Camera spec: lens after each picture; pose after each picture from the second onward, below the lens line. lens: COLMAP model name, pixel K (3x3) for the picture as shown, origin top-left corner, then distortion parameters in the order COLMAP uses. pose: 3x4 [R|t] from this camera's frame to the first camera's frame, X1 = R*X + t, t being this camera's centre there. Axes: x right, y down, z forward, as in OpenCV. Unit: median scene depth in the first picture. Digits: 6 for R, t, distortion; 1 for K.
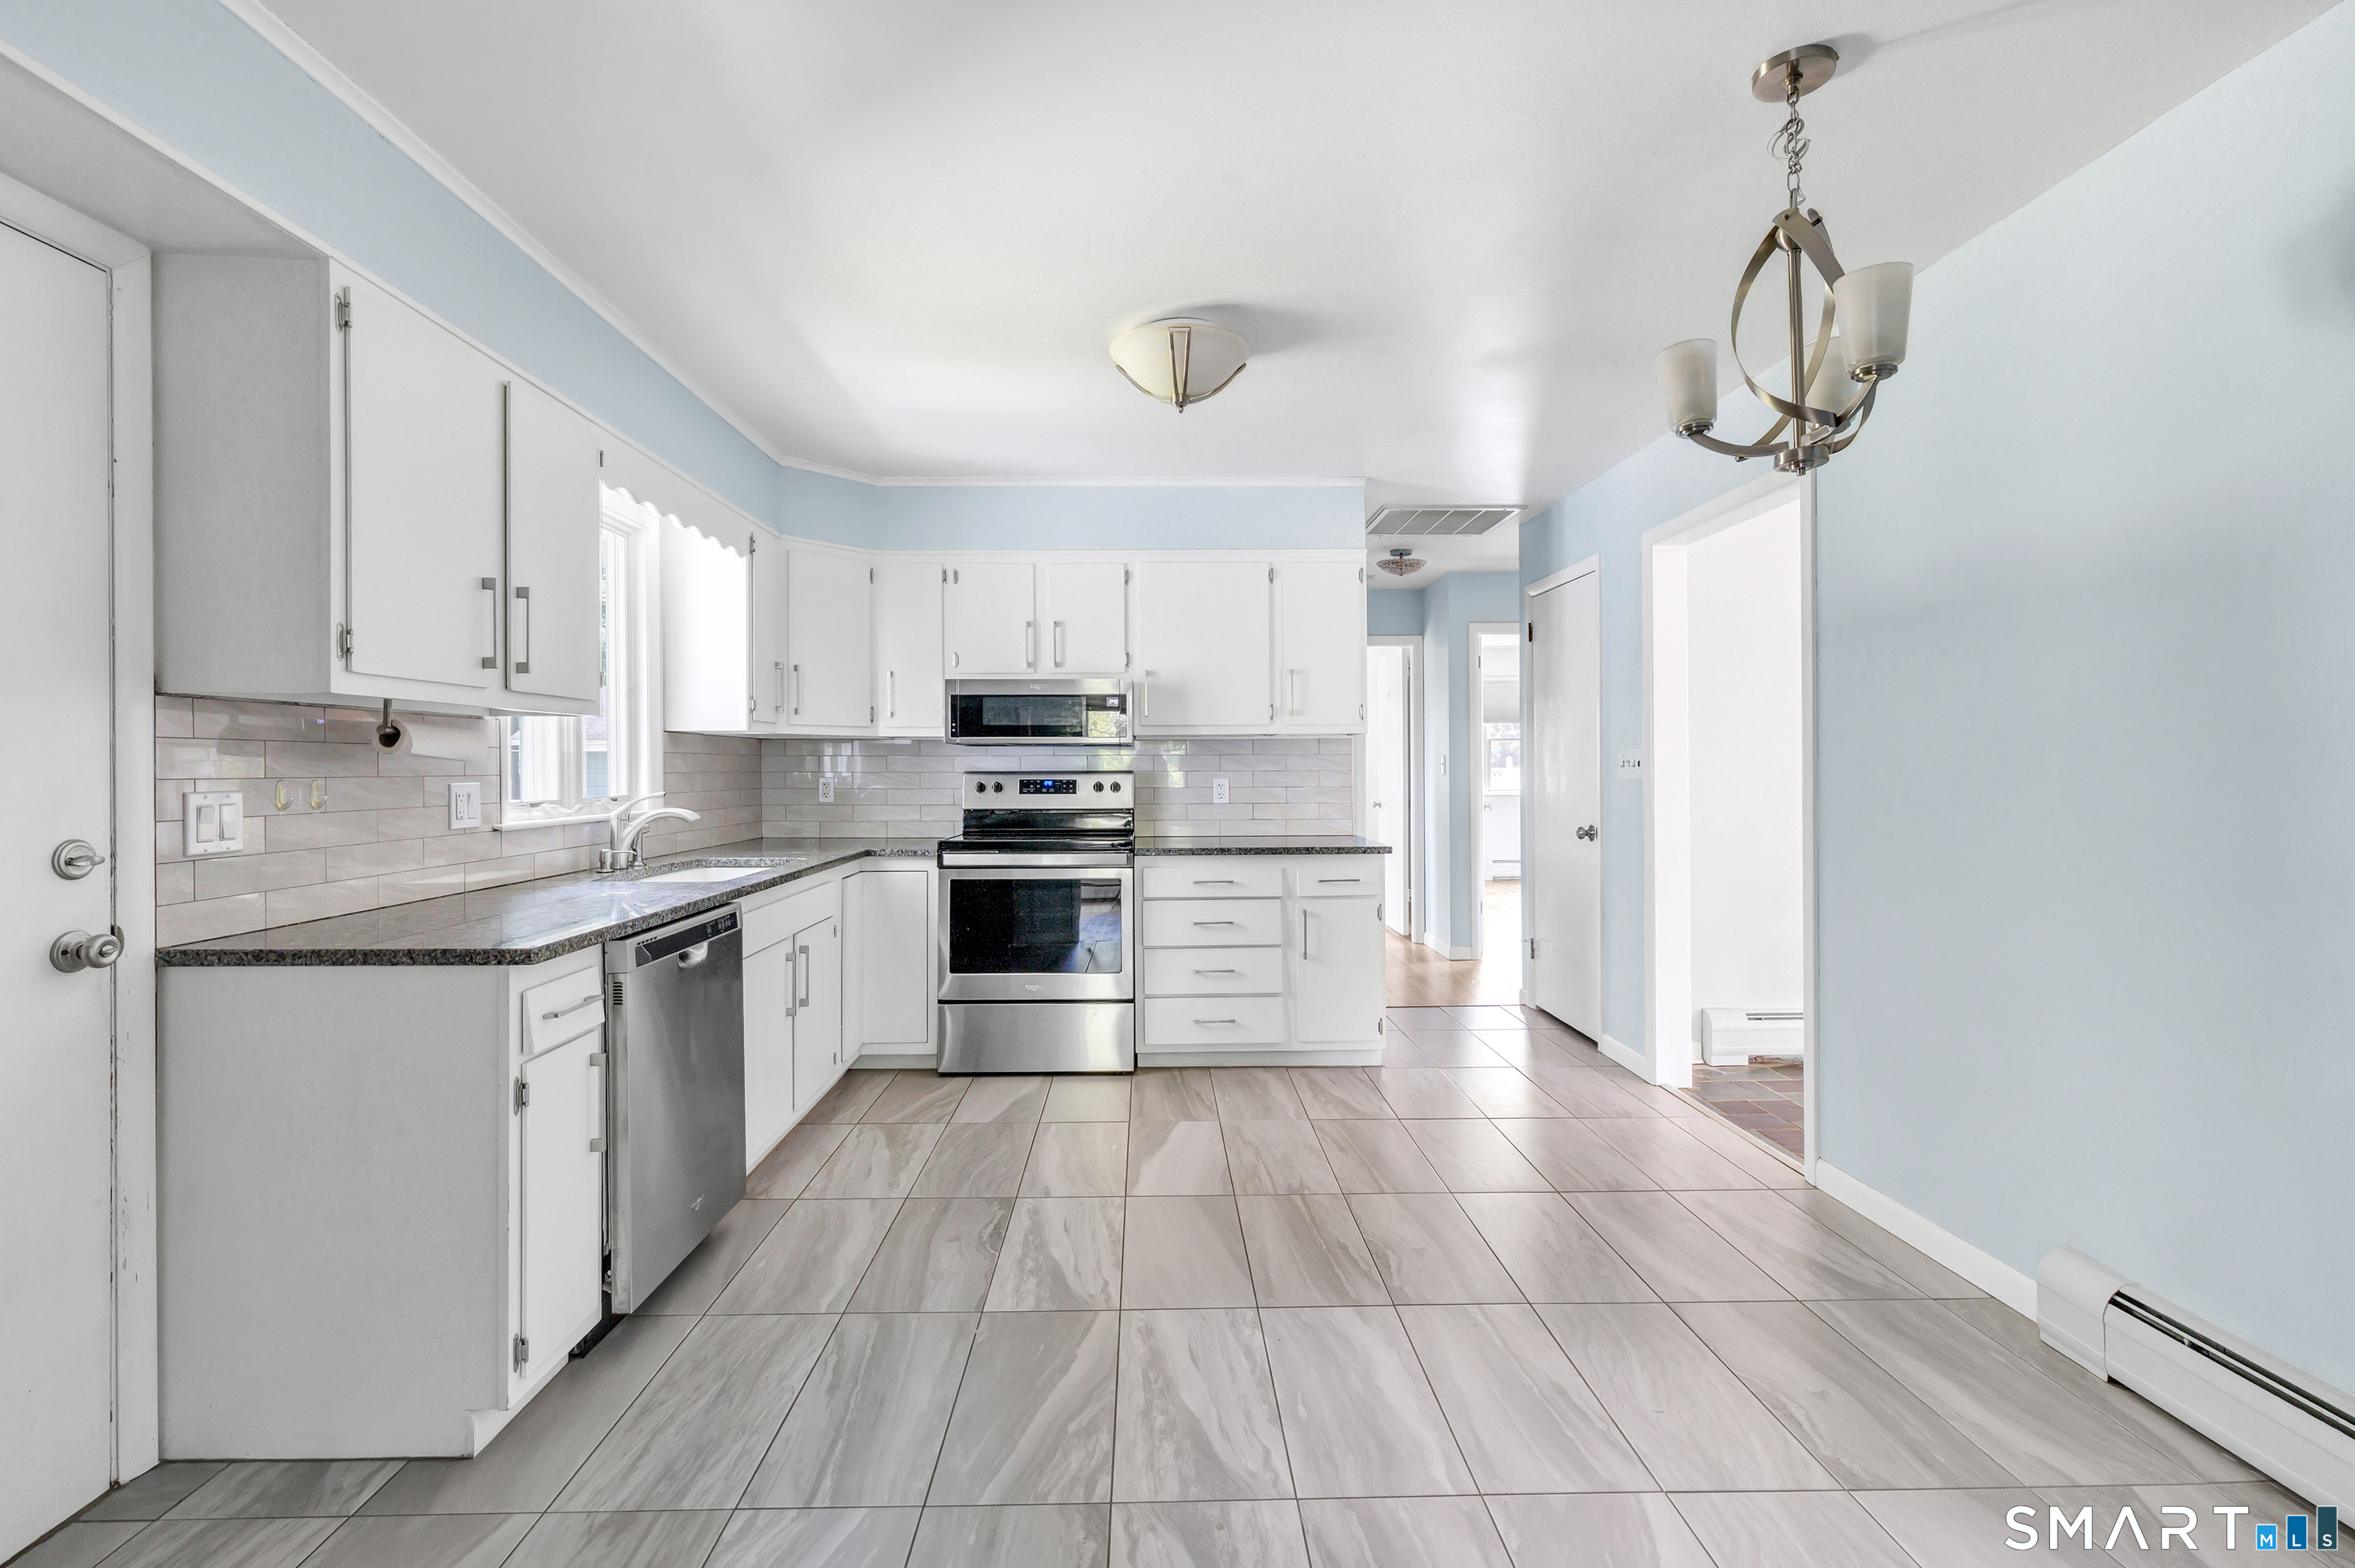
lens RADIAL K [[1024.5, 0, 1158.9], [0, 1024.5, 762.2], [0, 0, 1]] dist [0.000290, 0.000551]
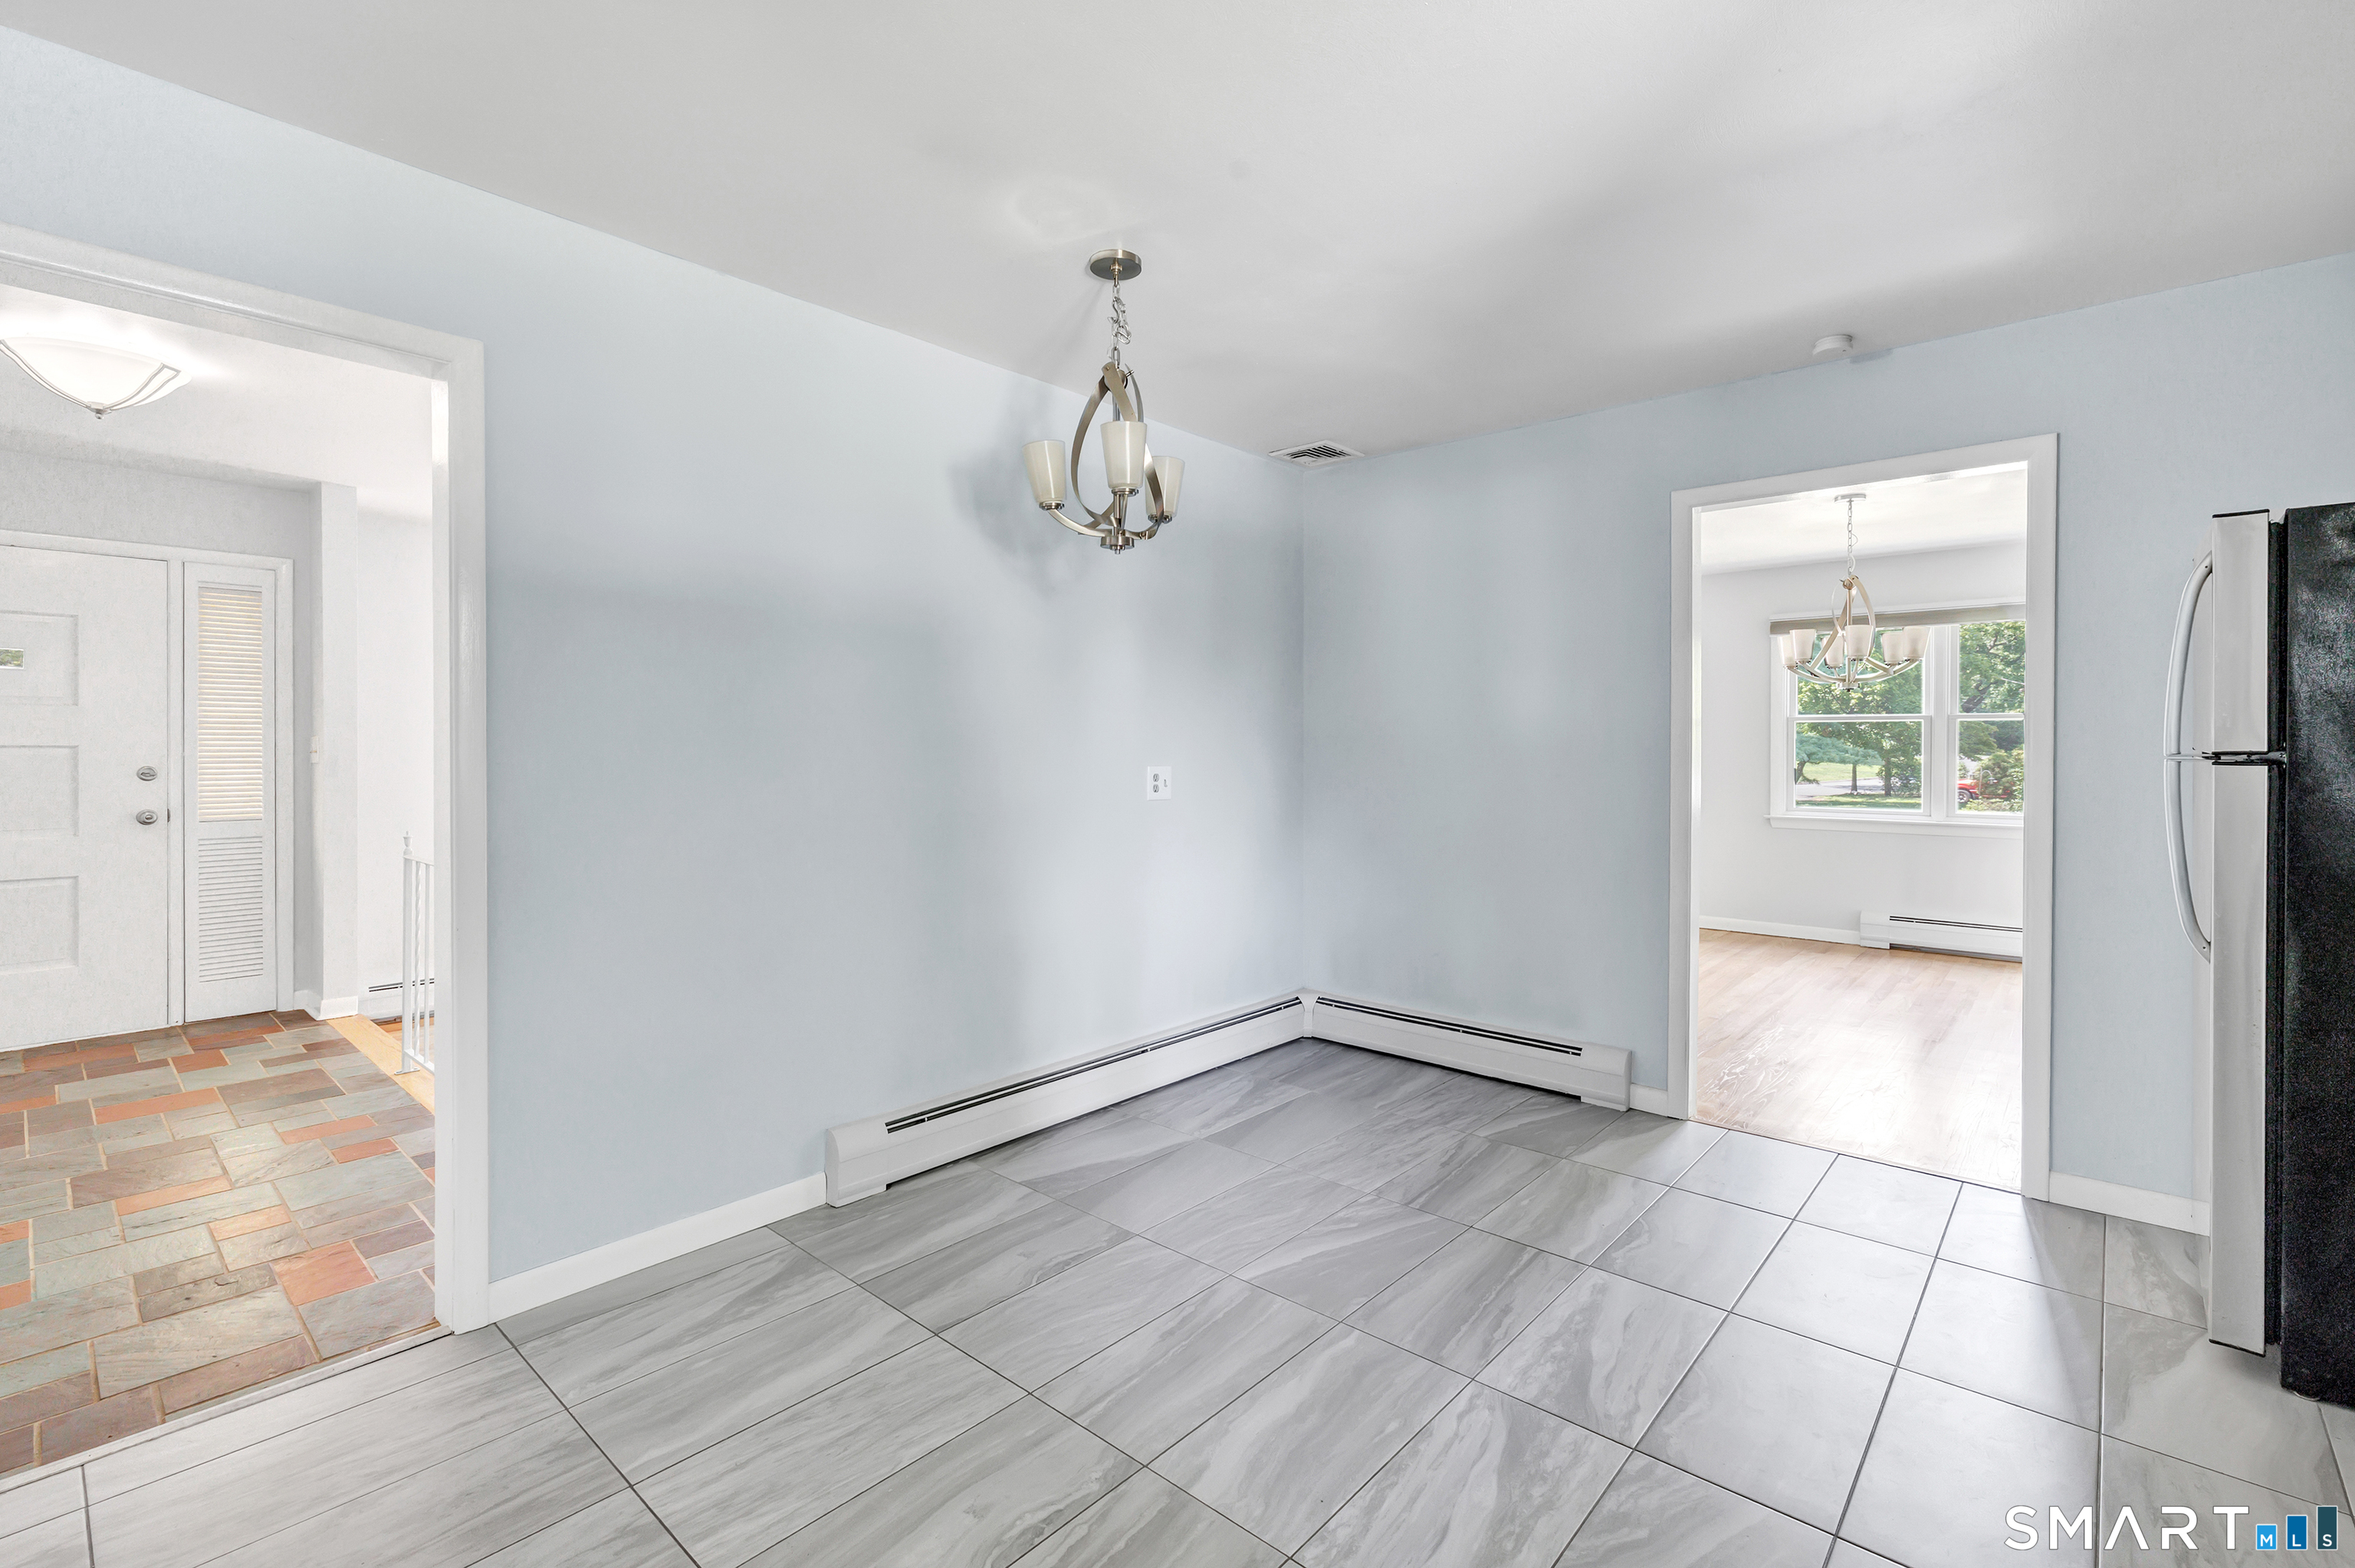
lens RADIAL K [[1052.3, 0, 1180.0], [0, 1052.3, 754.3], [0, 0, 1]] dist [-0.001457, 0.000330]
pose [[-0.737537, 0.000666, 0.675306, -0.280103], [-0.001011, 0.999997, -0.002091, -0.002121], [-0.675306, -0.002225, -0.737534, 1.356875]]
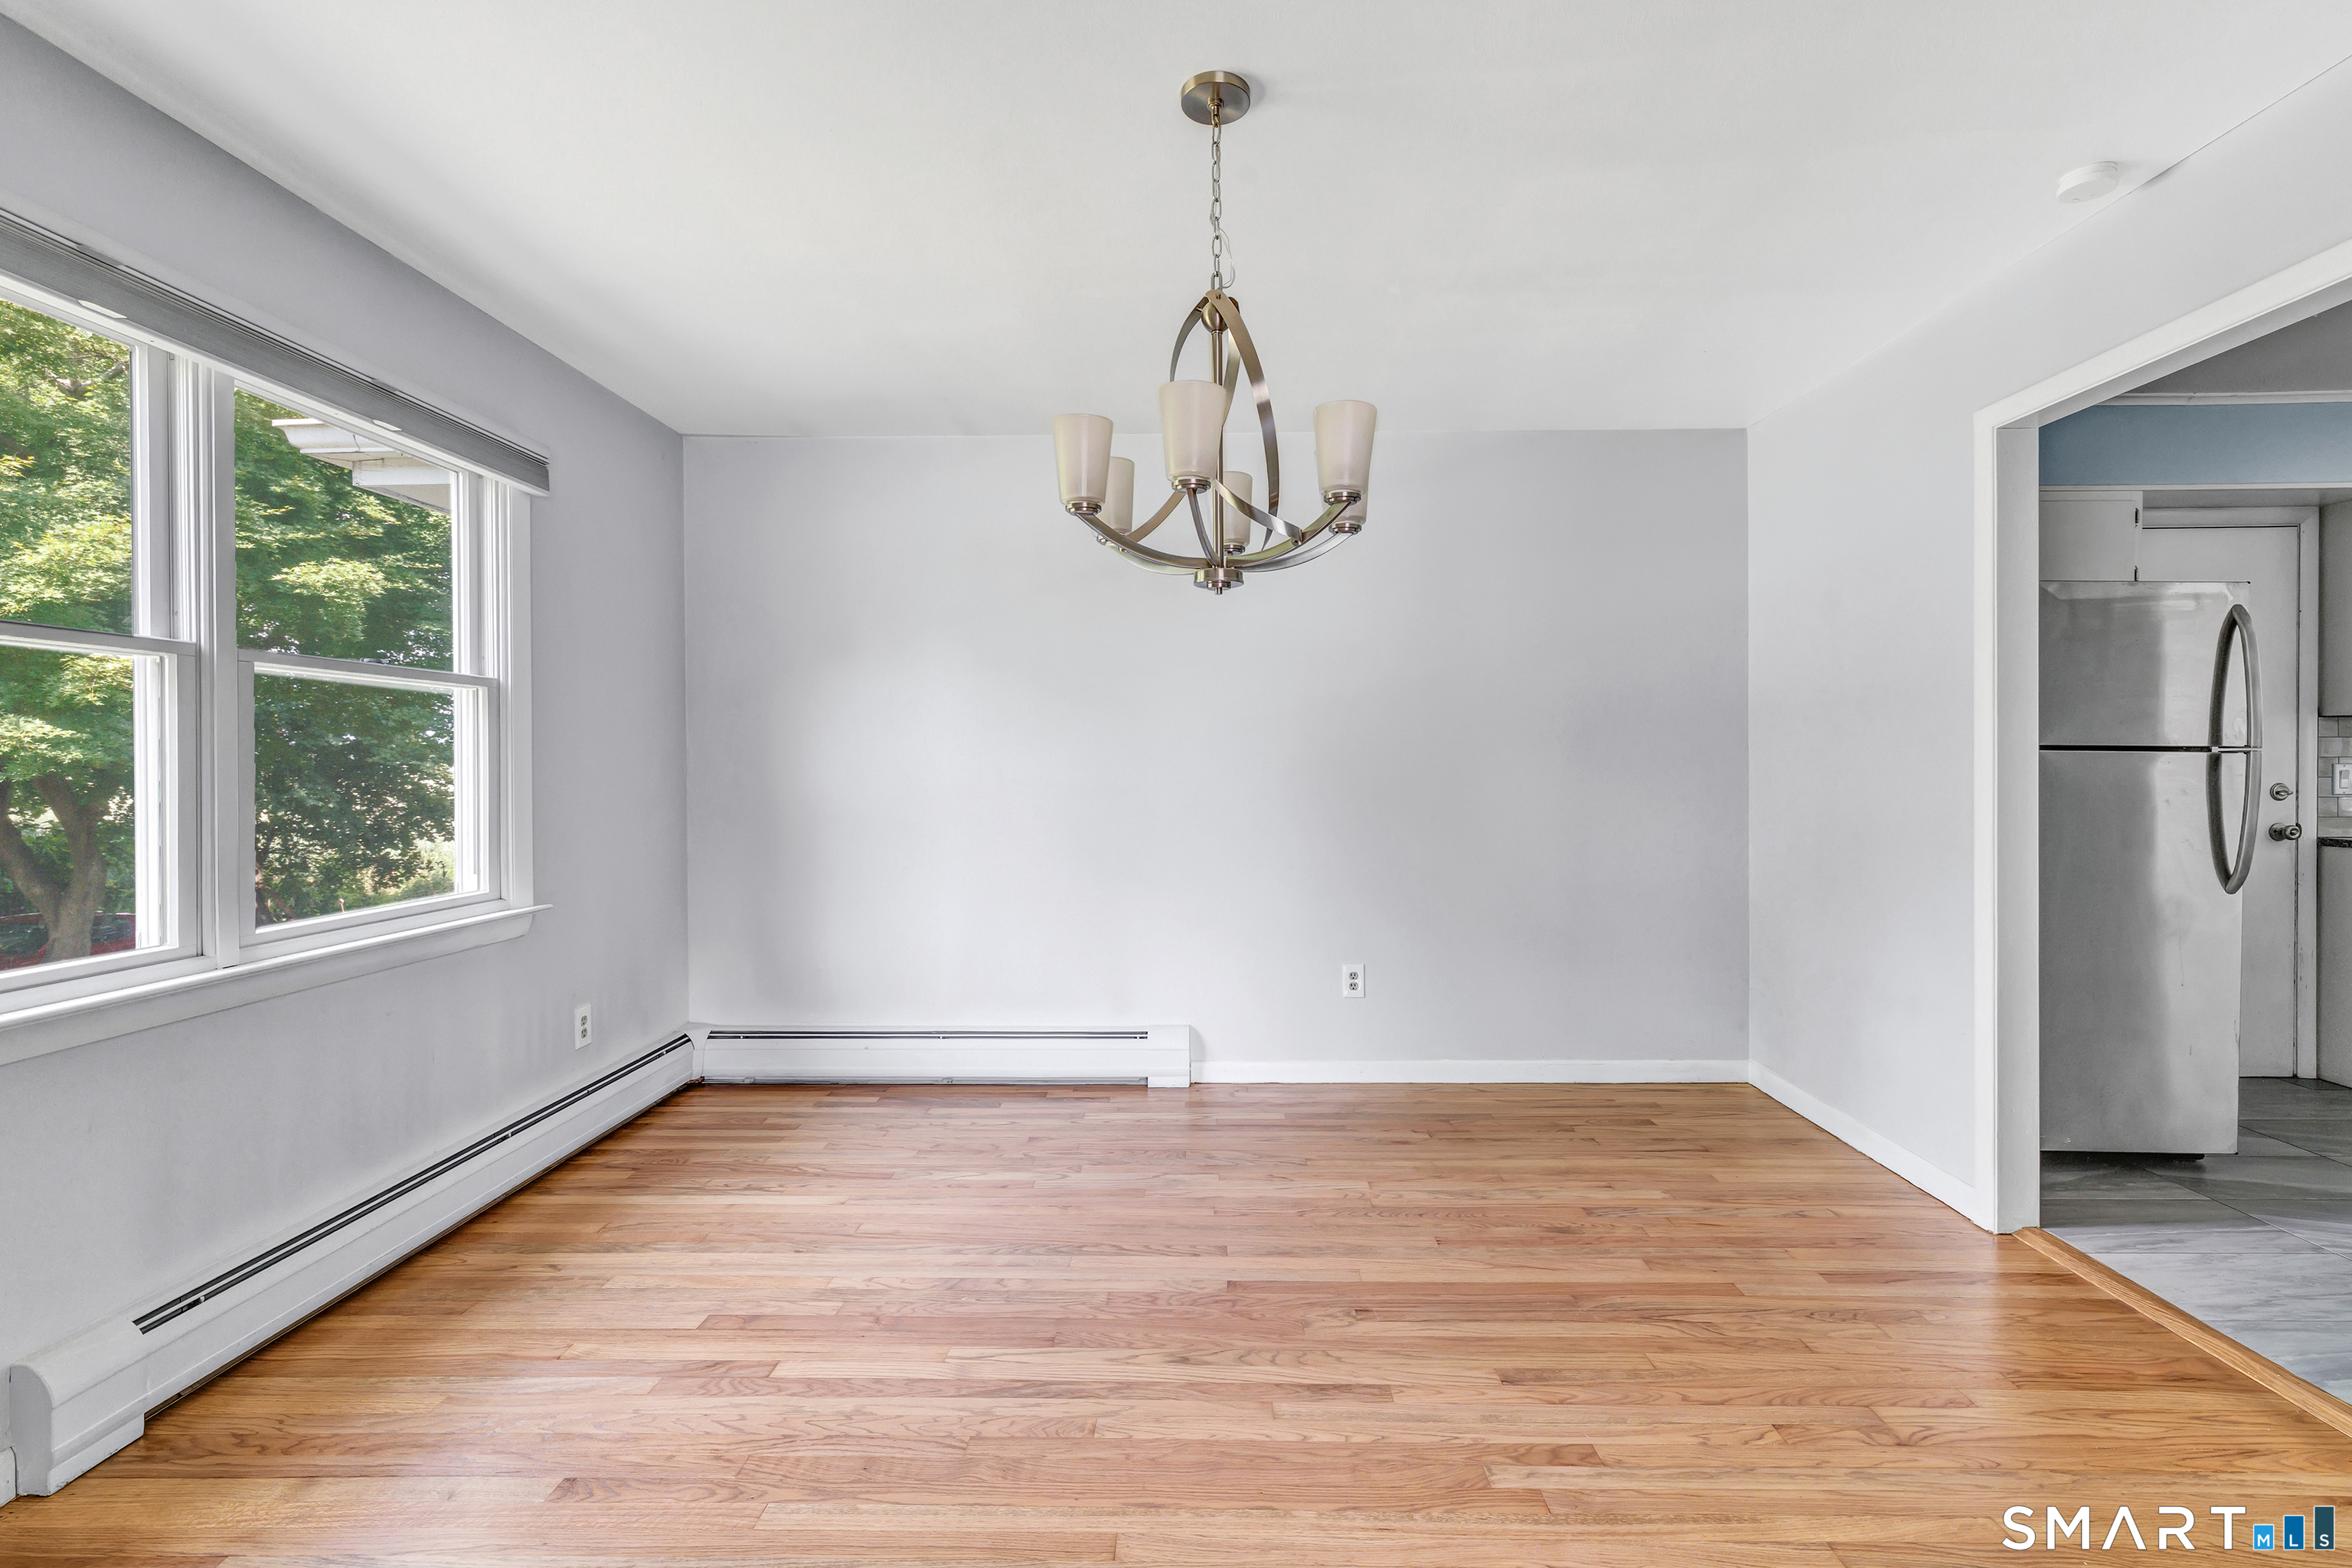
lens RADIAL K [[1055.4, 0, 1172.3], [0, 1055.4, 780.0], [0, 0, 1]] dist [-0.001771, -0.000610]
pose [[-0.044650, 0.022550, -0.998748, 0.877034], [0.010607, 0.999700, 0.022097, -0.005872], [0.998946, -0.009607, -0.044876, -0.855642]]
